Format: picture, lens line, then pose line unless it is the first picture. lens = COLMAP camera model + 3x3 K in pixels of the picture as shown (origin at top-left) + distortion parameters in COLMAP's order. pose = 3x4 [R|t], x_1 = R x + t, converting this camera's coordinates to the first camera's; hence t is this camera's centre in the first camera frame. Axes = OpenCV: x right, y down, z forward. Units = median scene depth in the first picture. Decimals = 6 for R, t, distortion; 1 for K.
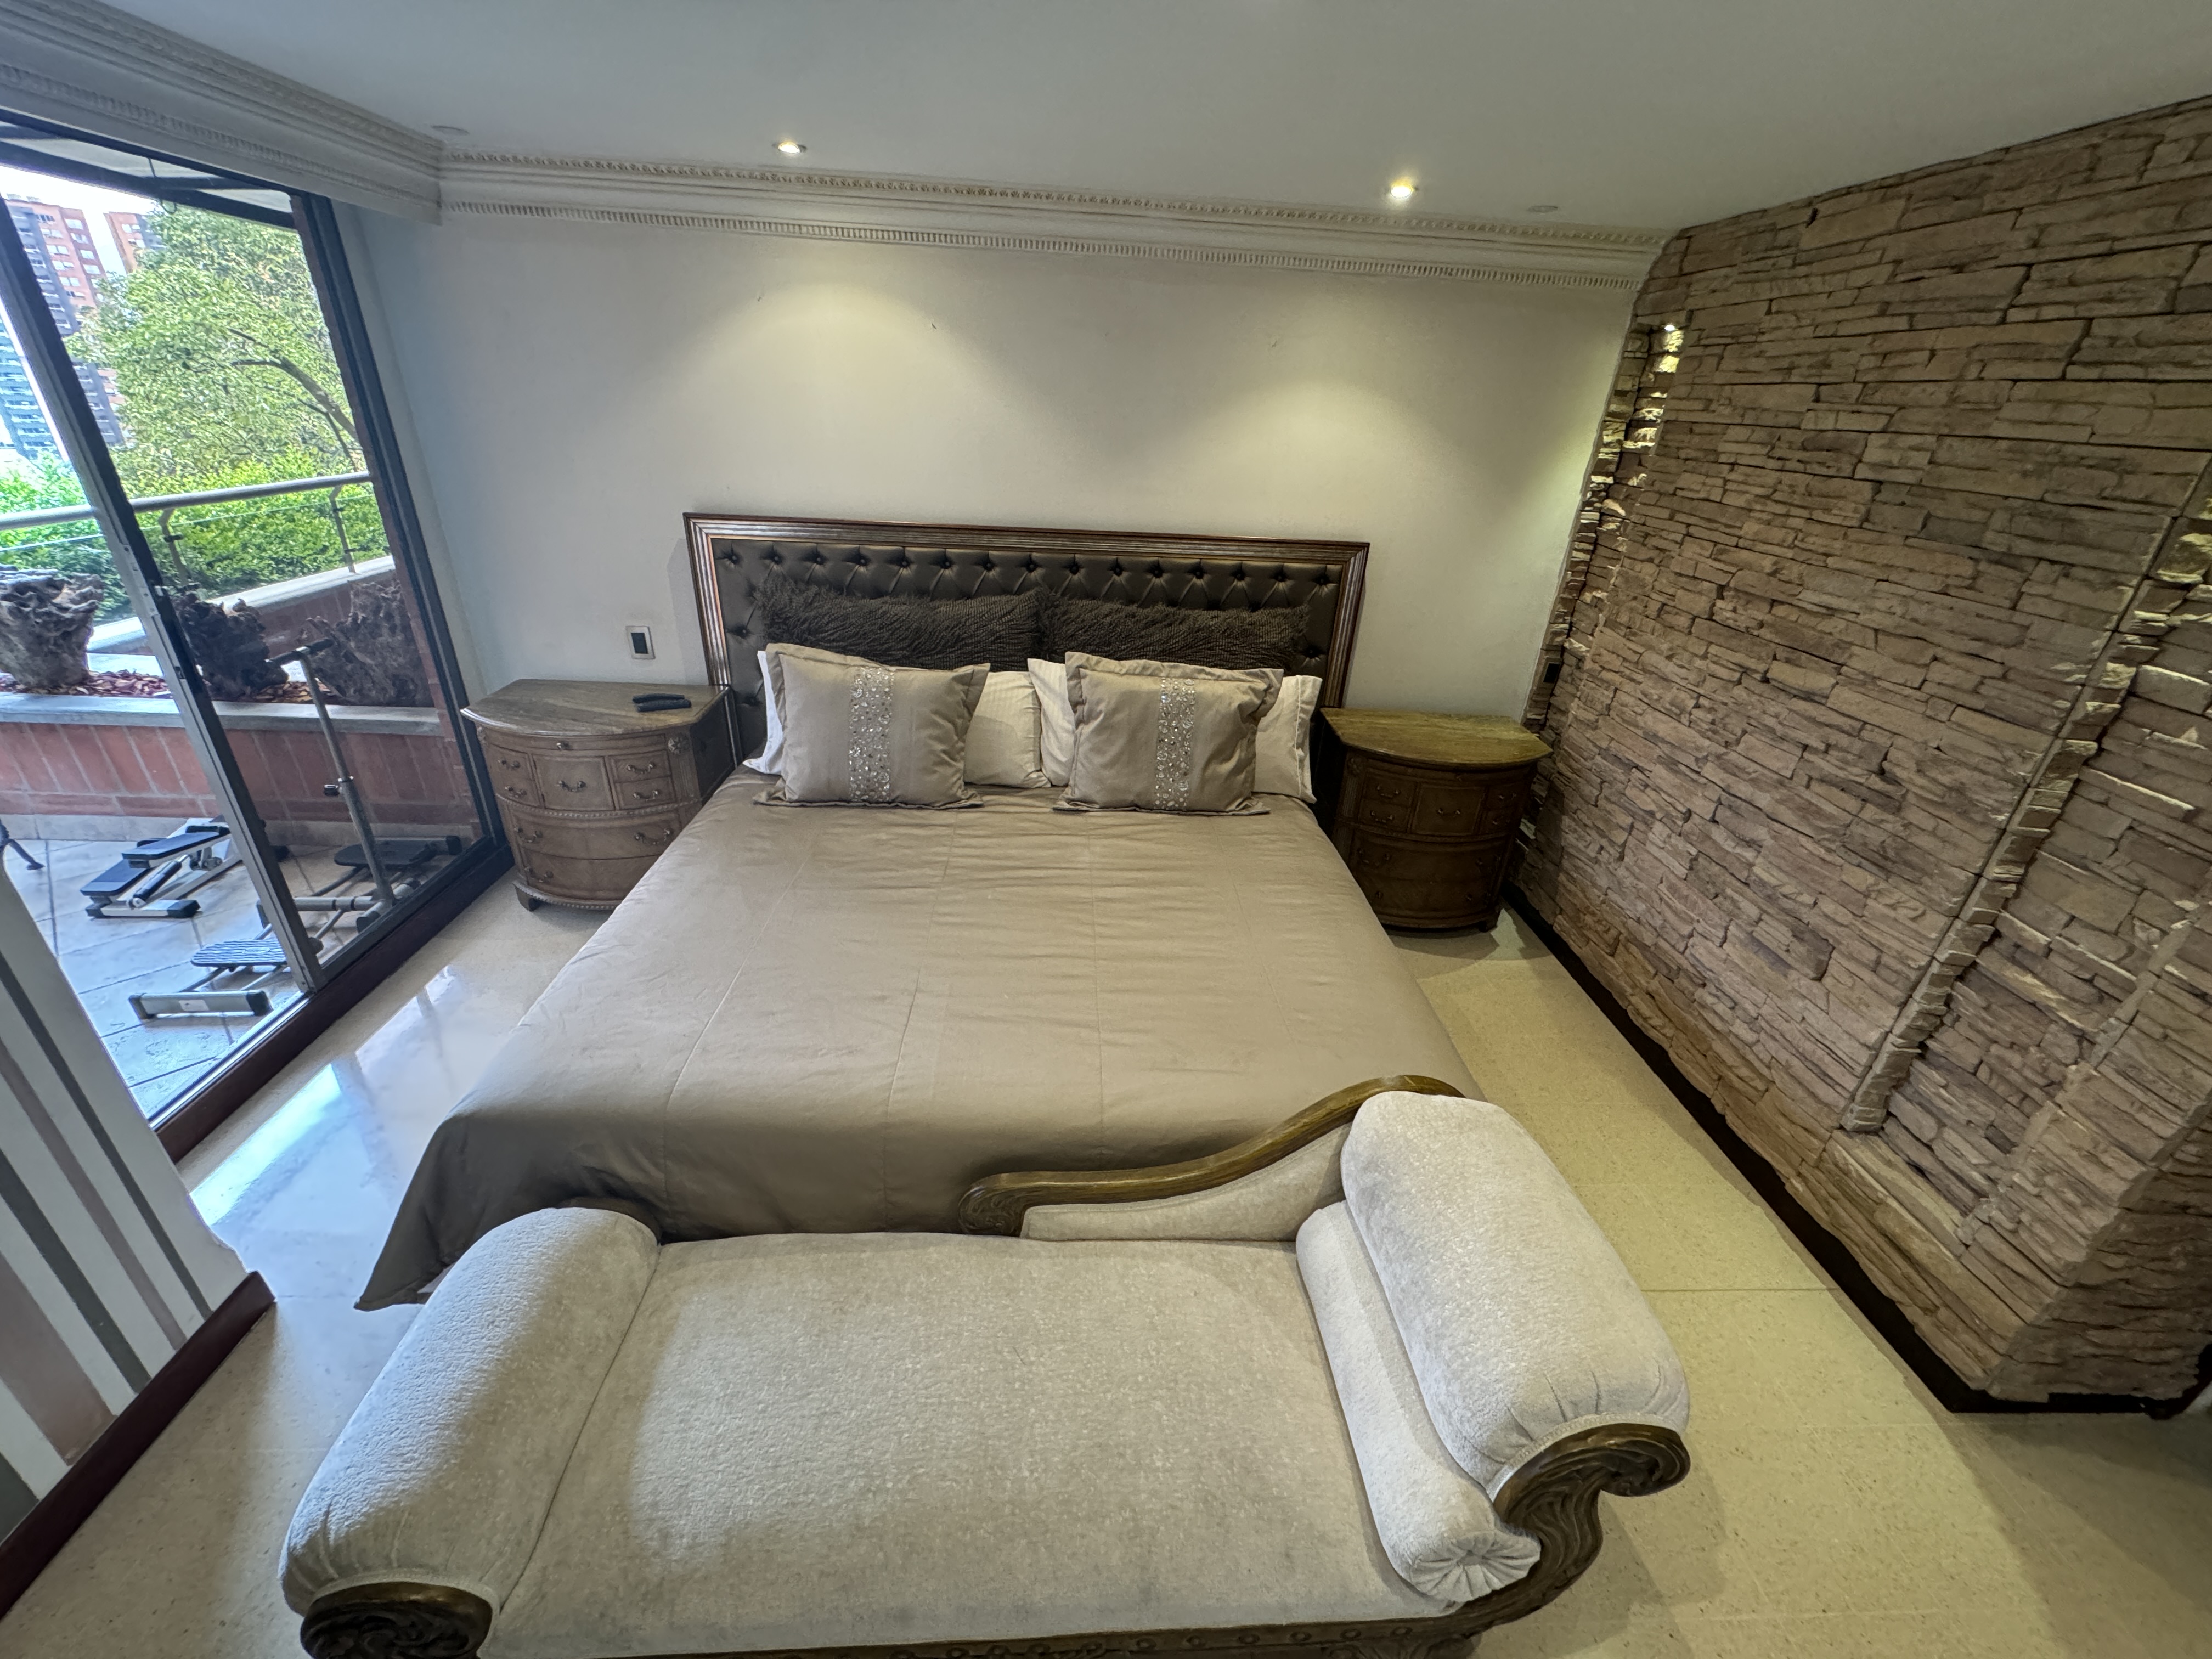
lens RADIAL K [[880.3, 0, 1106.0], [0, 880.3, 829.5], [0, 0, 1]] dist [-0.002089, 0.000037]
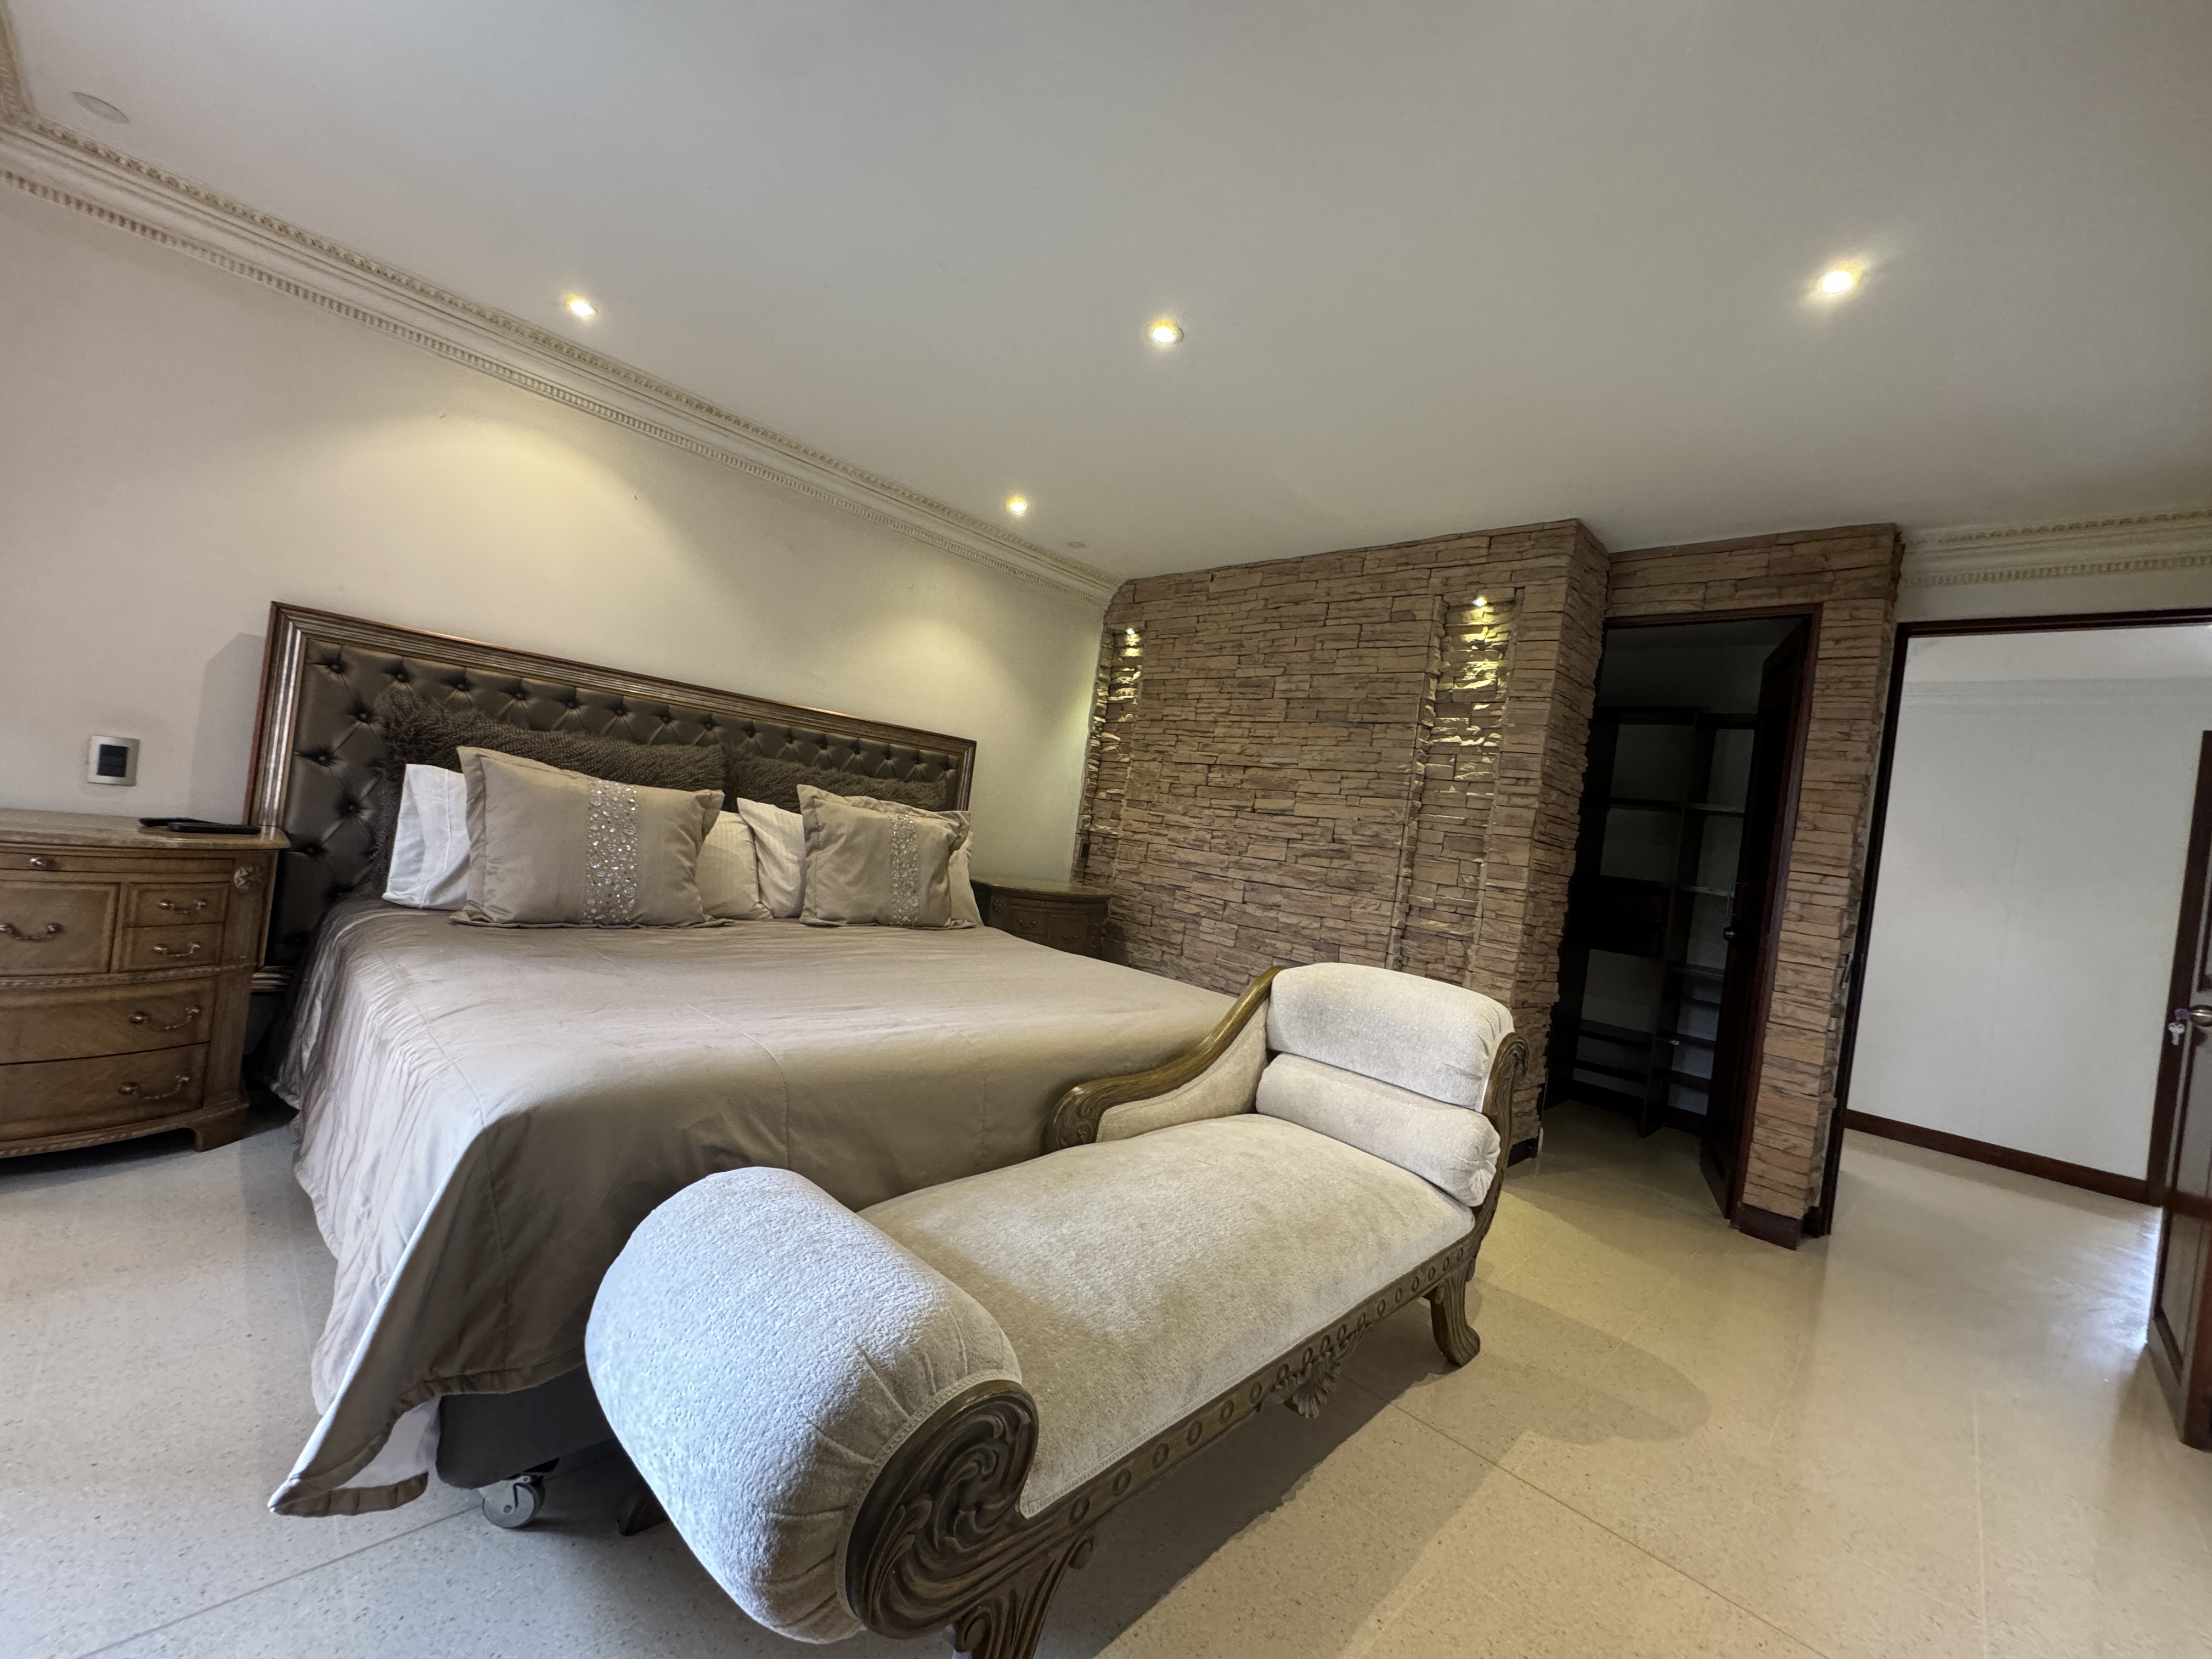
lens RADIAL K [[880.3, 0, 1106.0], [0, 880.3, 829.5], [0, 0, 1]] dist [-0.002089, 0.000037]
pose [[0.728657, 0.041997, 0.683590, -0.510388], [0.217084, 0.932489, -0.288684, 0.243870], [-0.649564, 0.358748, 0.670348, 0.061332]]
